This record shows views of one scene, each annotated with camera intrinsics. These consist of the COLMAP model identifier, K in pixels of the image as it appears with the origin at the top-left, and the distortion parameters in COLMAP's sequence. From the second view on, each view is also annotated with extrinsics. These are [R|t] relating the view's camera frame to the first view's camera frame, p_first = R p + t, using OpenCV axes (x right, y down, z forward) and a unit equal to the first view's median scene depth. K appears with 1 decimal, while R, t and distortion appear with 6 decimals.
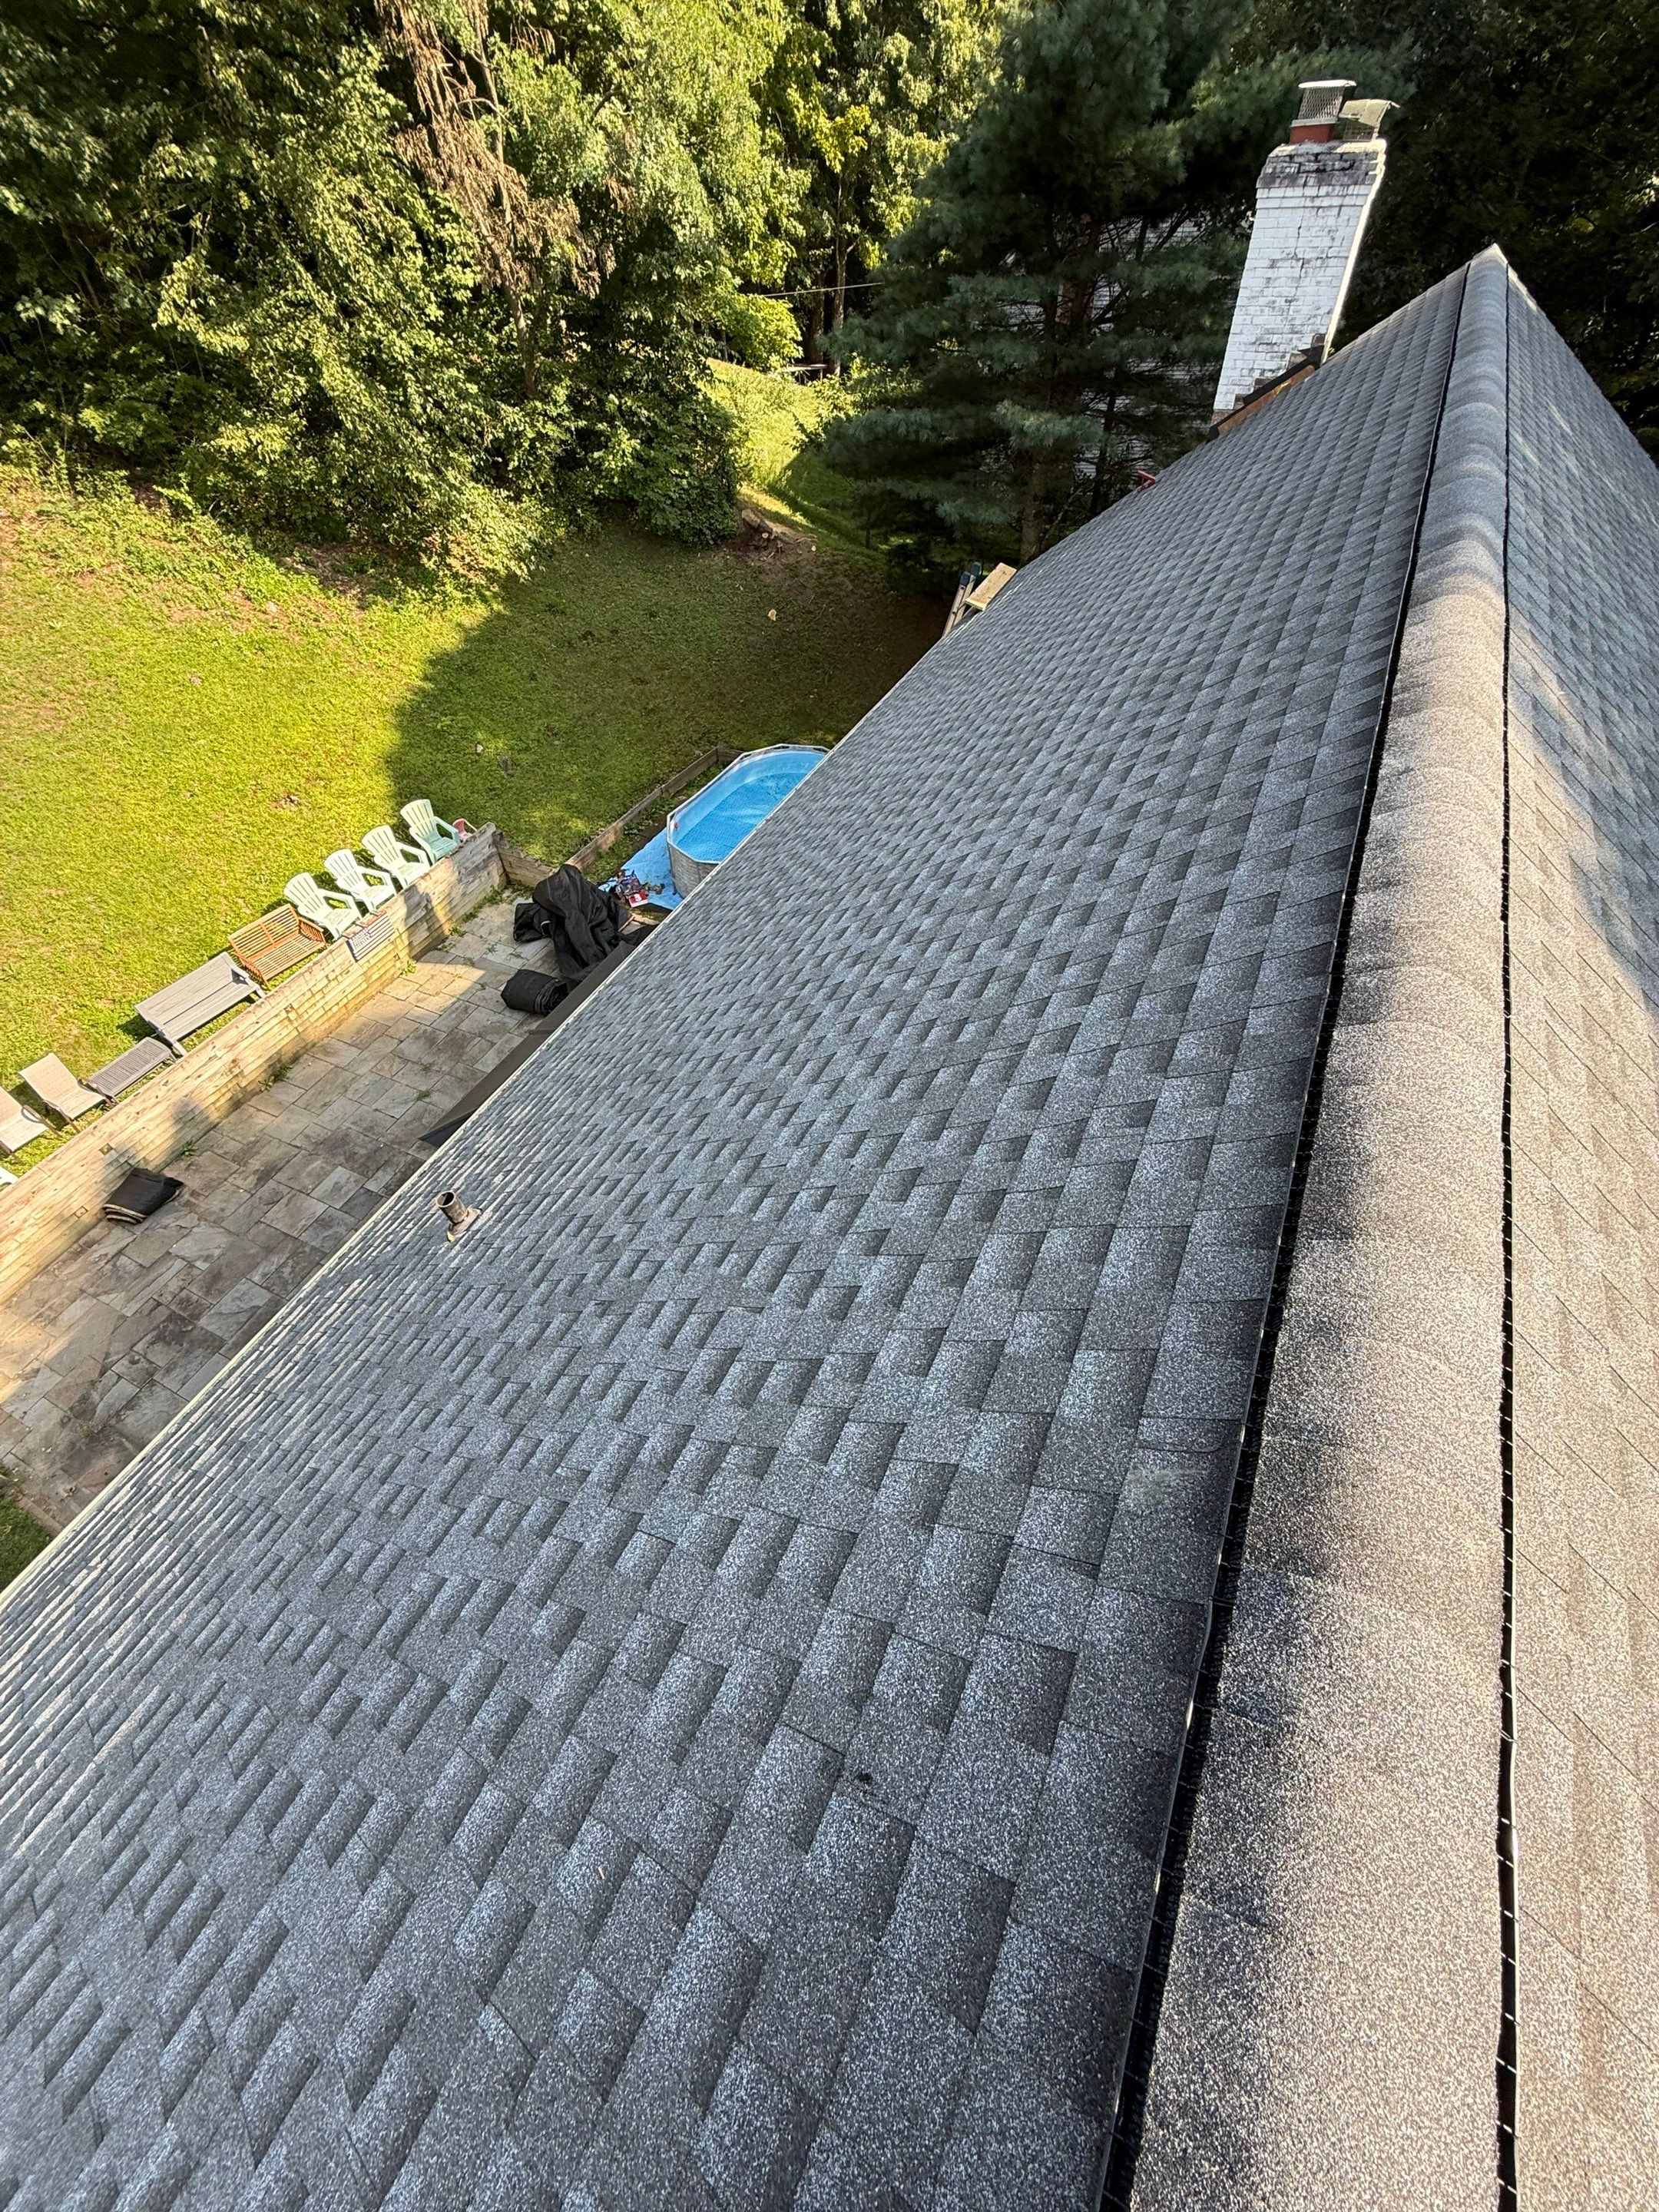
lens RADIAL K [[860.2, 0, 829.5], [0, 860.2, 1106.0], [0, 0, 1]] dist [-0.000261, 0.000173]
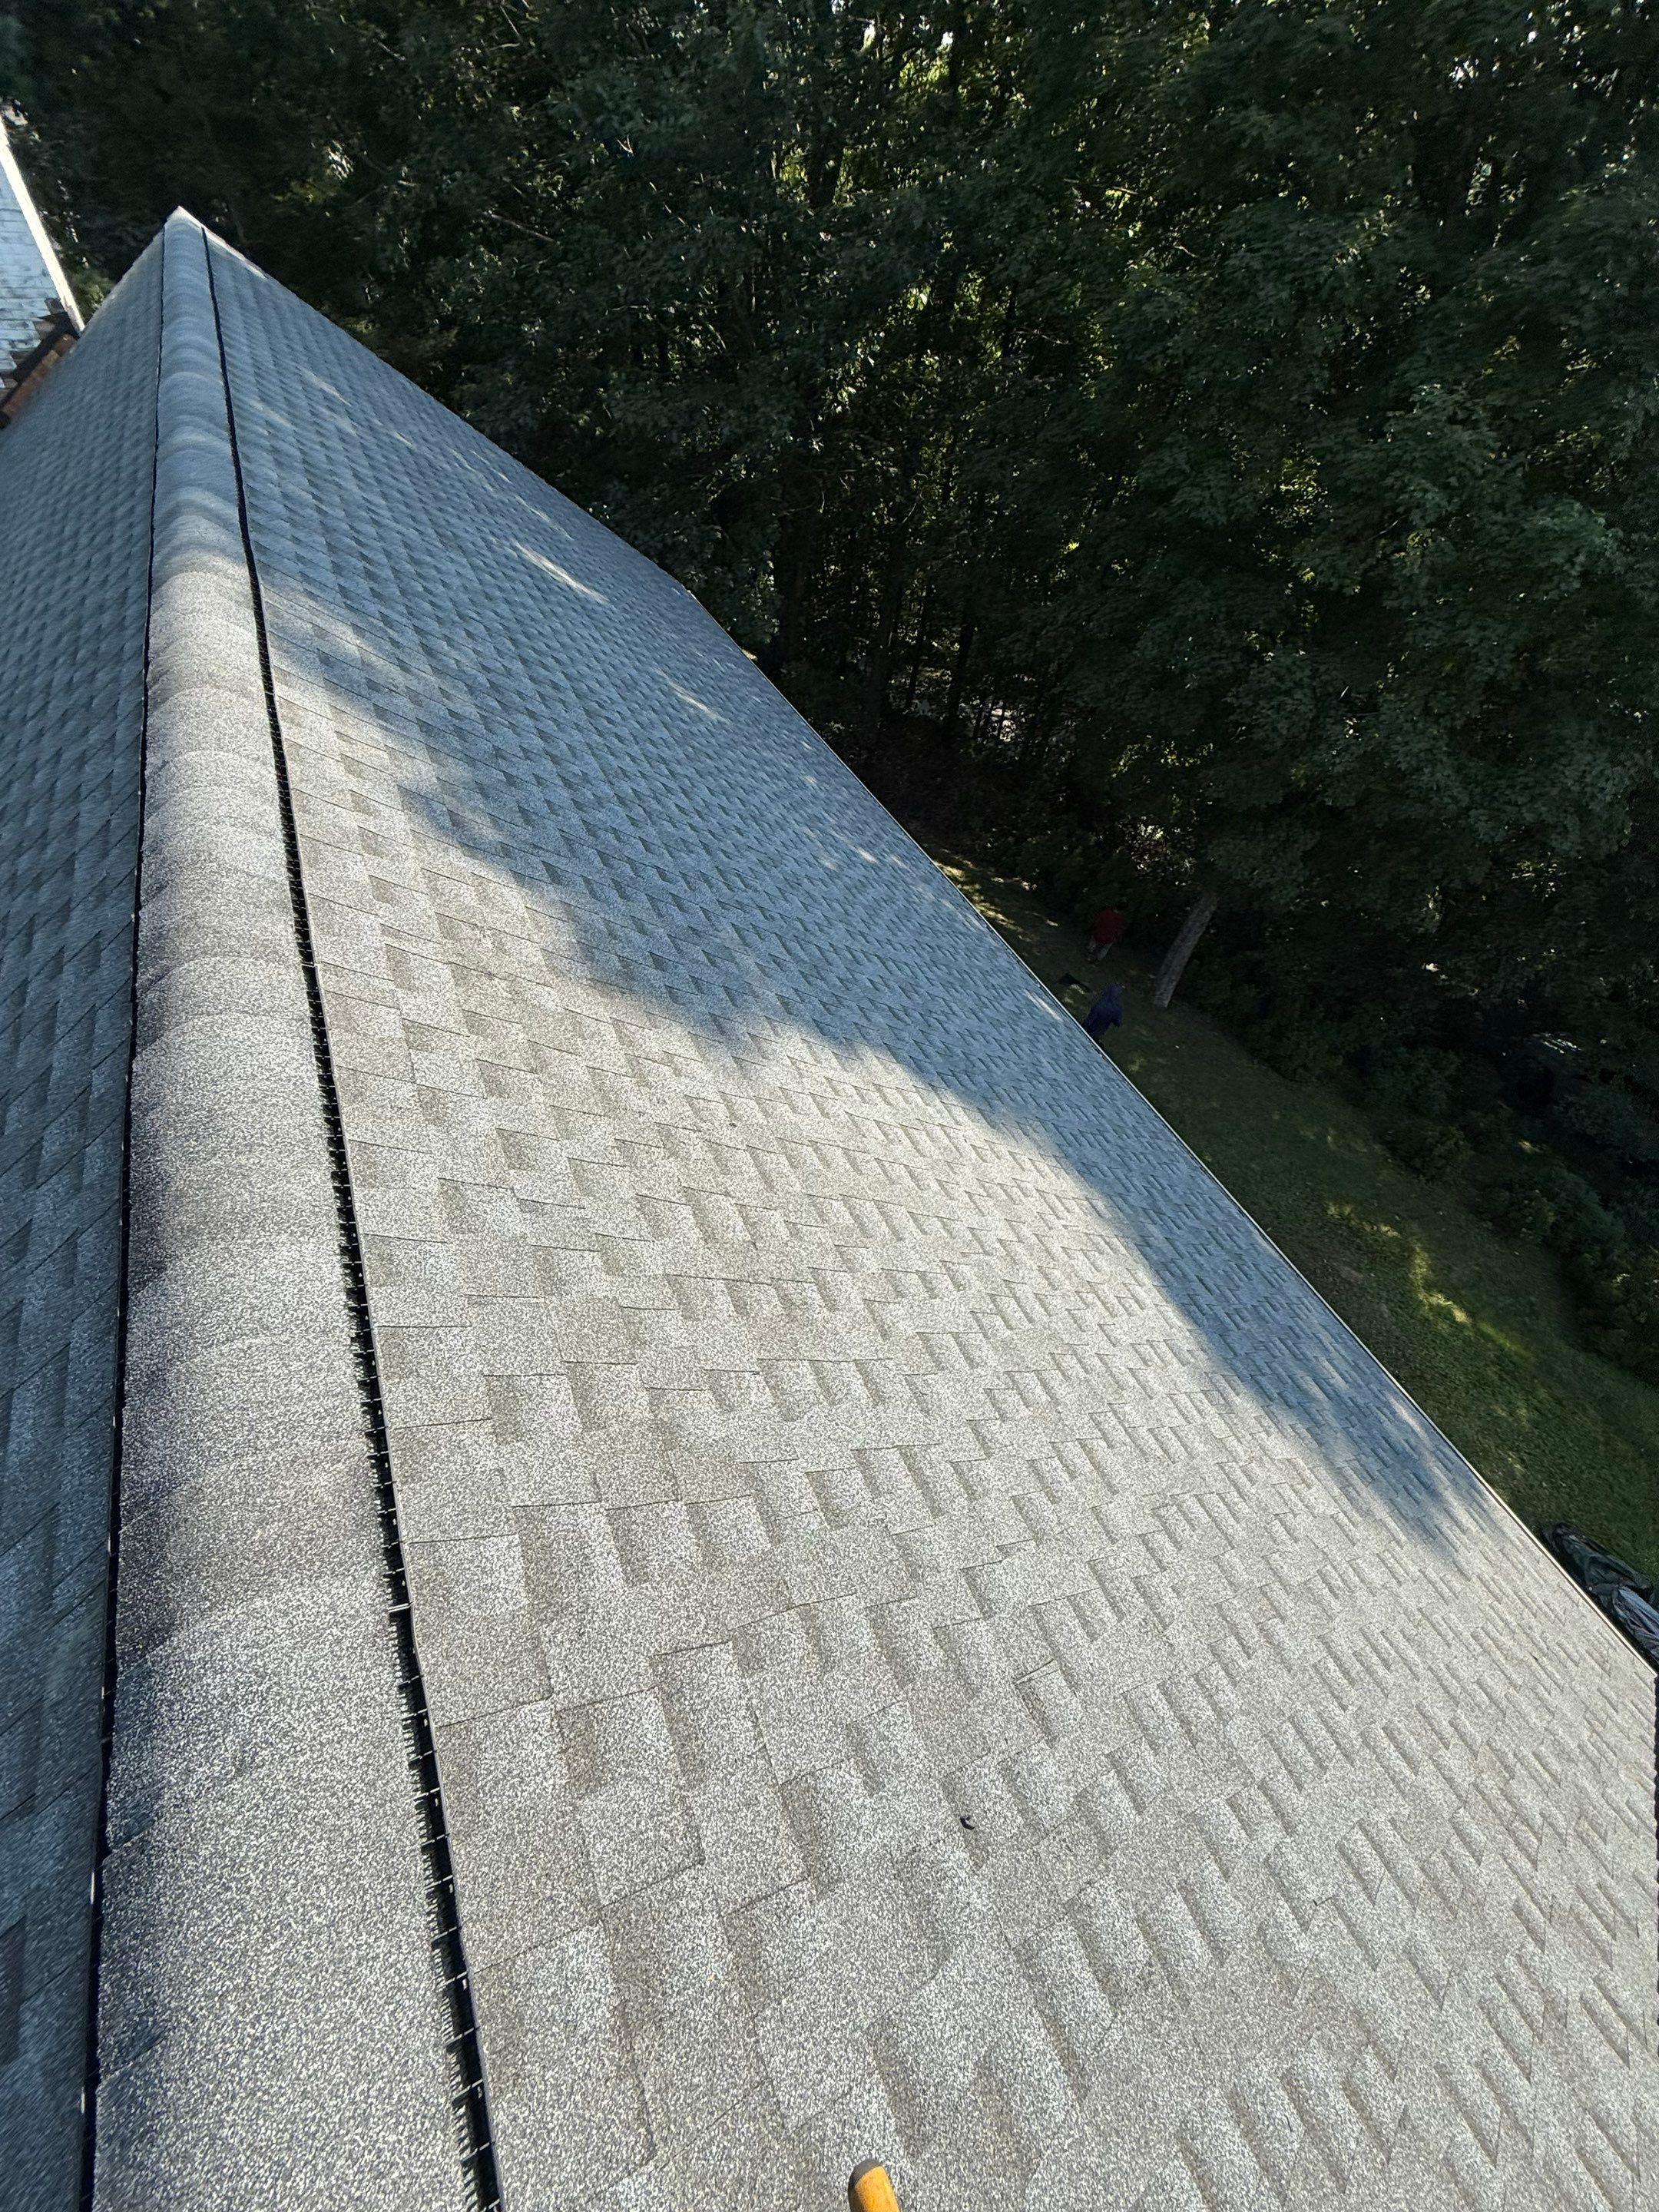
lens RADIAL K [[878.0, 0, 829.5], [0, 878.0, 1106.0], [0, 0, 1]] dist [-0.000129, 0.000007]
pose [[0.619497, -0.528994, 0.579990, 0.067287], [0.521607, 0.829542, 0.199467, 0.021874], [-0.586643, 0.178958, 0.789826, -0.026155]]
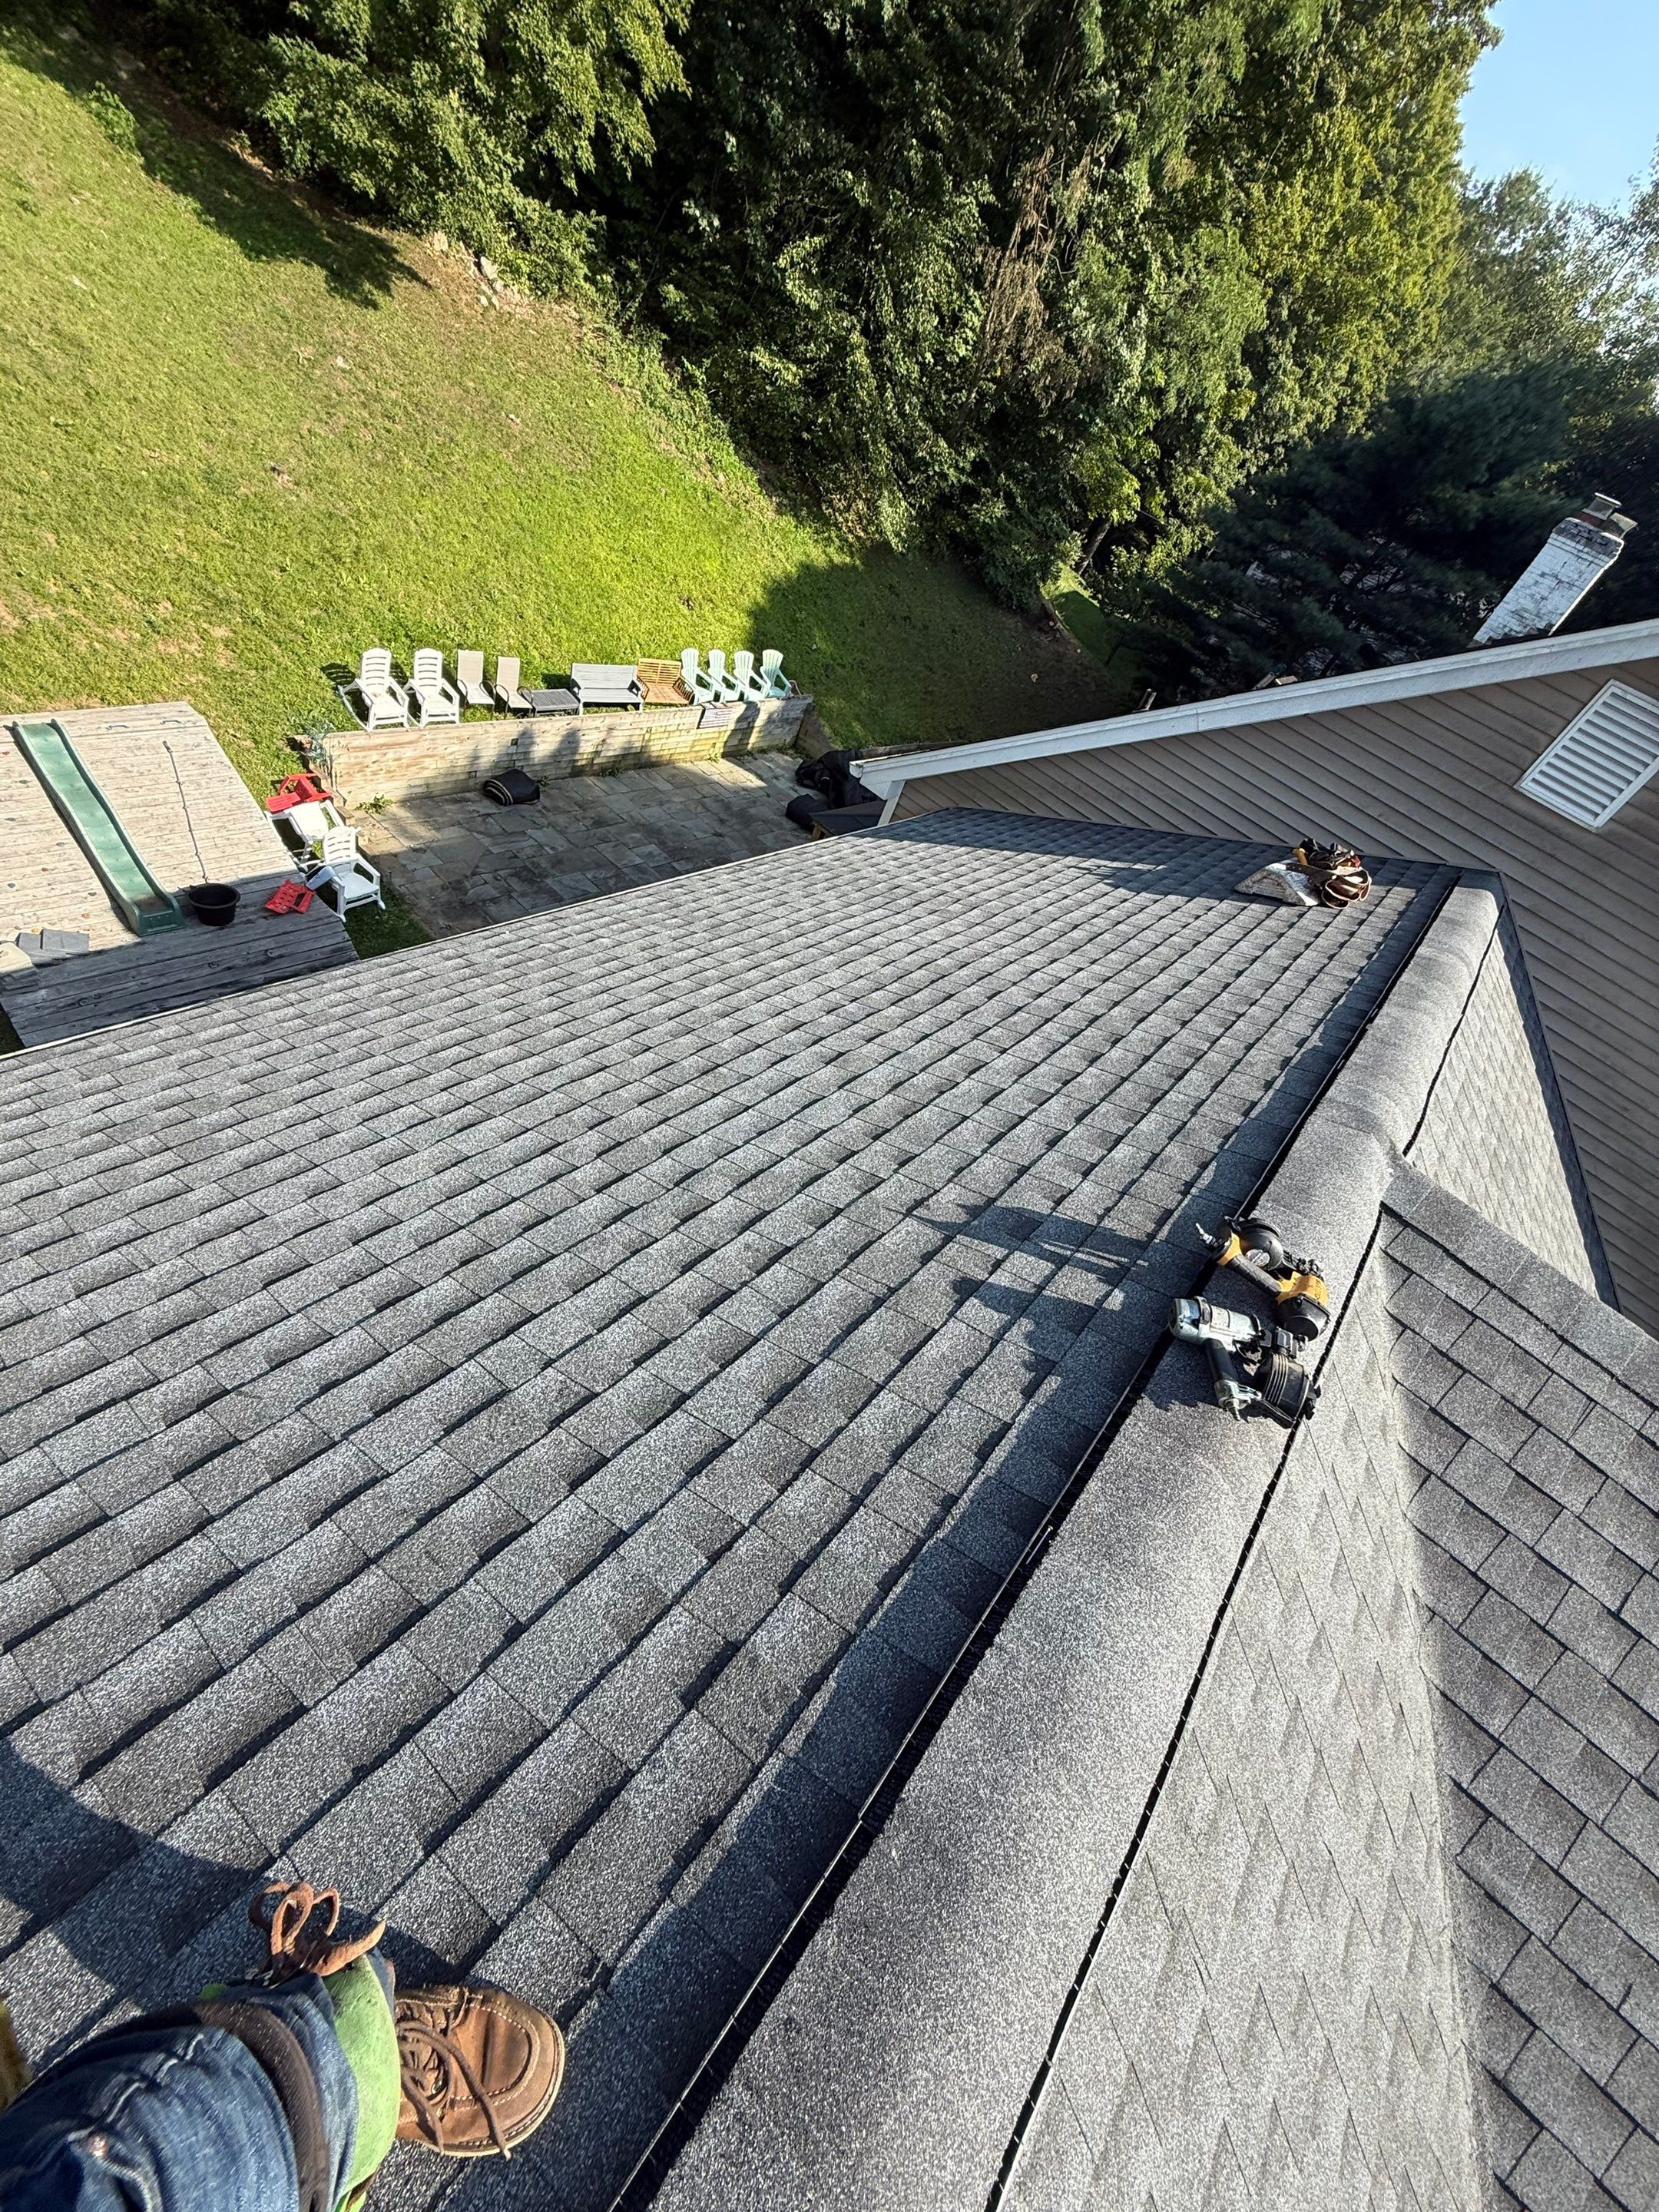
lens RADIAL K [[860.2, 0, 829.5], [0, 860.2, 1106.0], [0, 0, 1]] dist [-0.000261, 0.000173]
pose [[0.899225, 0.432451, 0.066187, -0.435488], [-0.421730, 0.897098, -0.131755, 0.828623], [-0.116354, 0.090565, 0.989070, -0.448553]]
